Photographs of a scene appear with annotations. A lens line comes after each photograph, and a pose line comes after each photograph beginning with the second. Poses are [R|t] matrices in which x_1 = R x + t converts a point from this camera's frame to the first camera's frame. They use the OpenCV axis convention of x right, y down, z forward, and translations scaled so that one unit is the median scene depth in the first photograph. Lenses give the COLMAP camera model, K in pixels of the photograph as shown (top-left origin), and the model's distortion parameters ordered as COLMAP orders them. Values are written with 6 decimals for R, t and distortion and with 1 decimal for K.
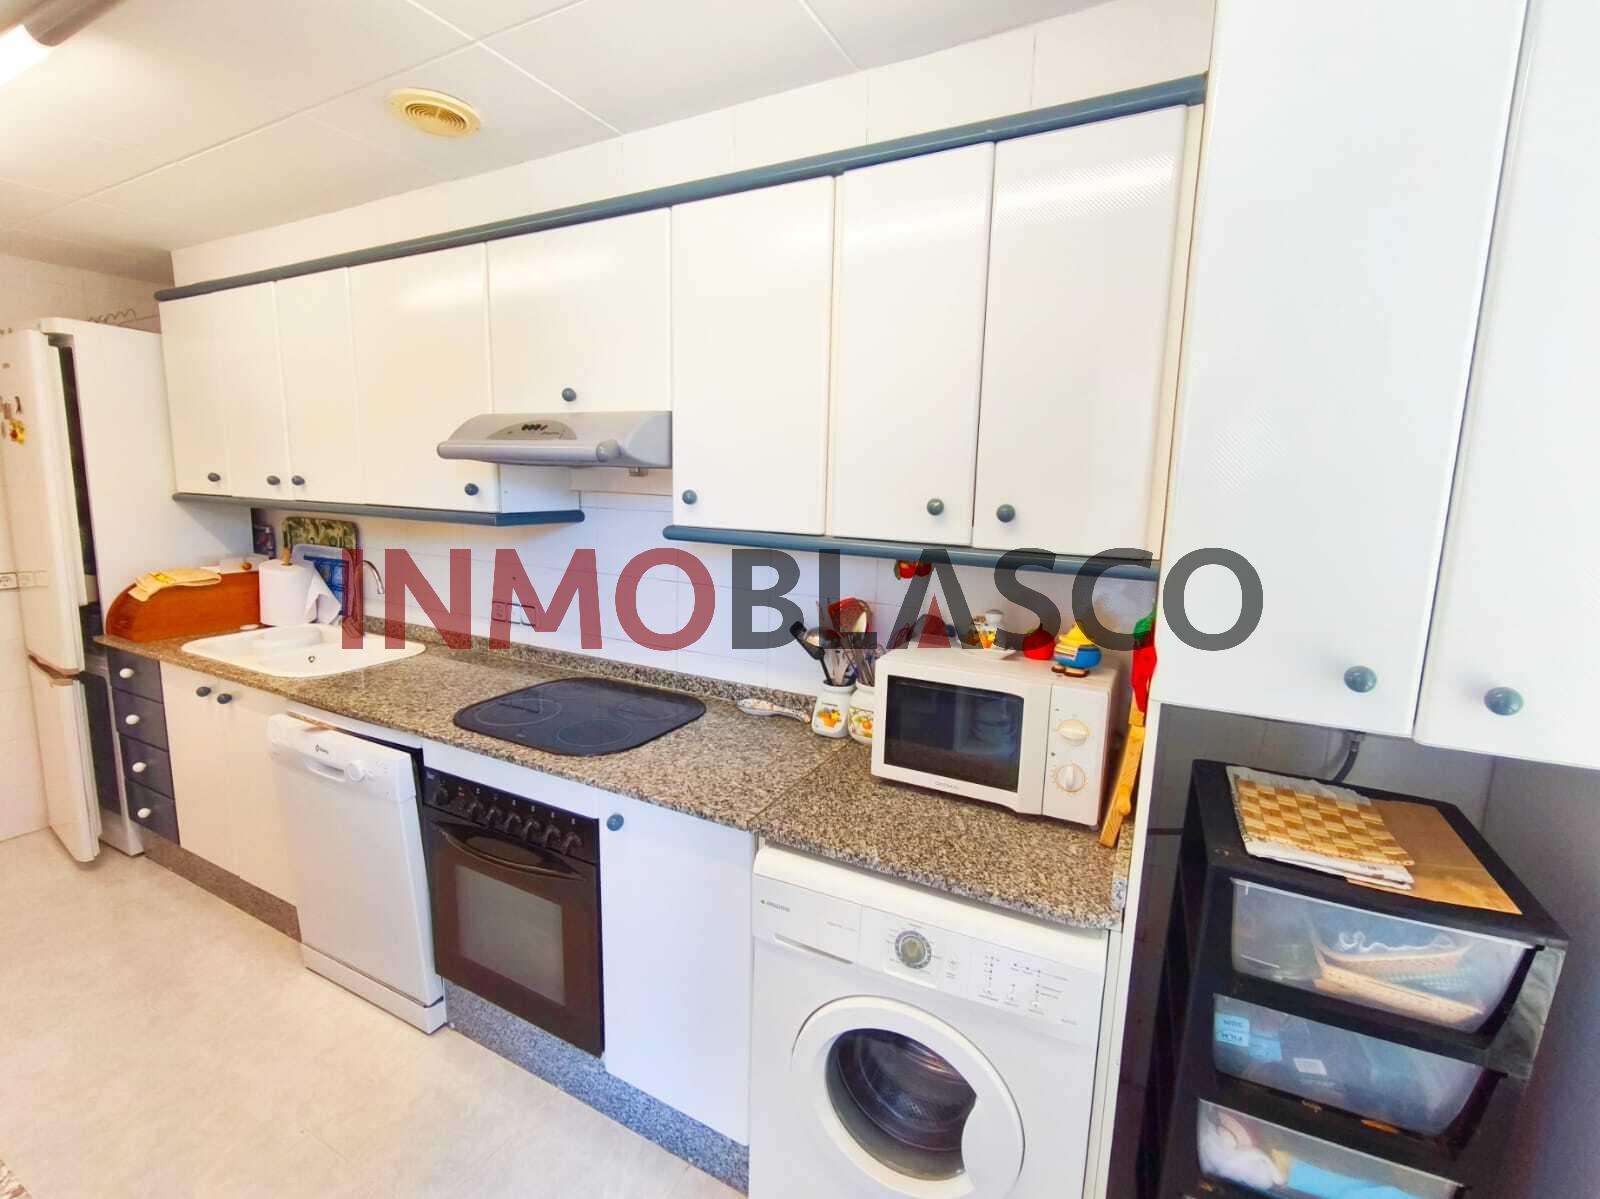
lens RADIAL K [[708.1, 0, 821.5], [0, 708.1, 594.4], [0, 0, 1]] dist [-0.003044, -0.001472]
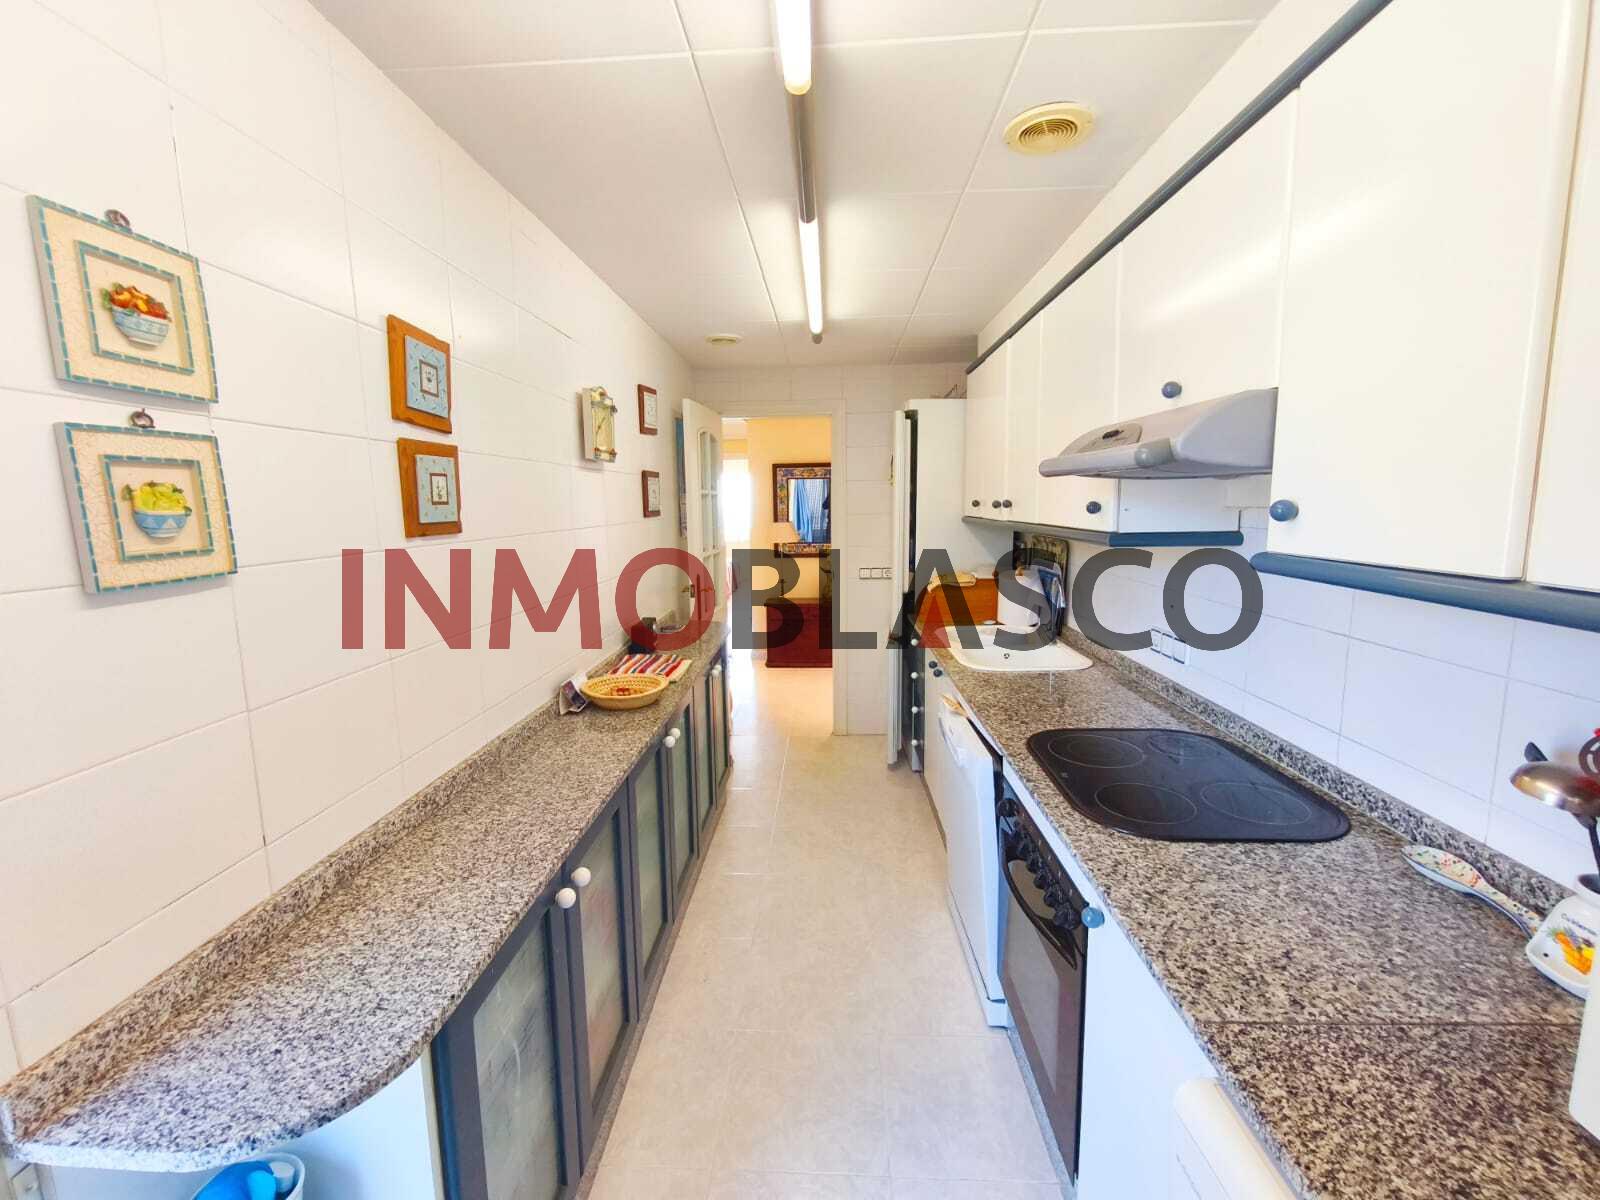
lens RADIAL K [[672.8, 0, 793.6], [0, 672.8, 592.1], [0, 0, 1]] dist [-0.000082, -0.001721]
pose [[0.396750, 0.089797, -0.913524, 0.187754], [-0.115990, 0.992131, 0.047148, -0.031521], [0.910569, 0.087254, 0.404043, 0.279176]]
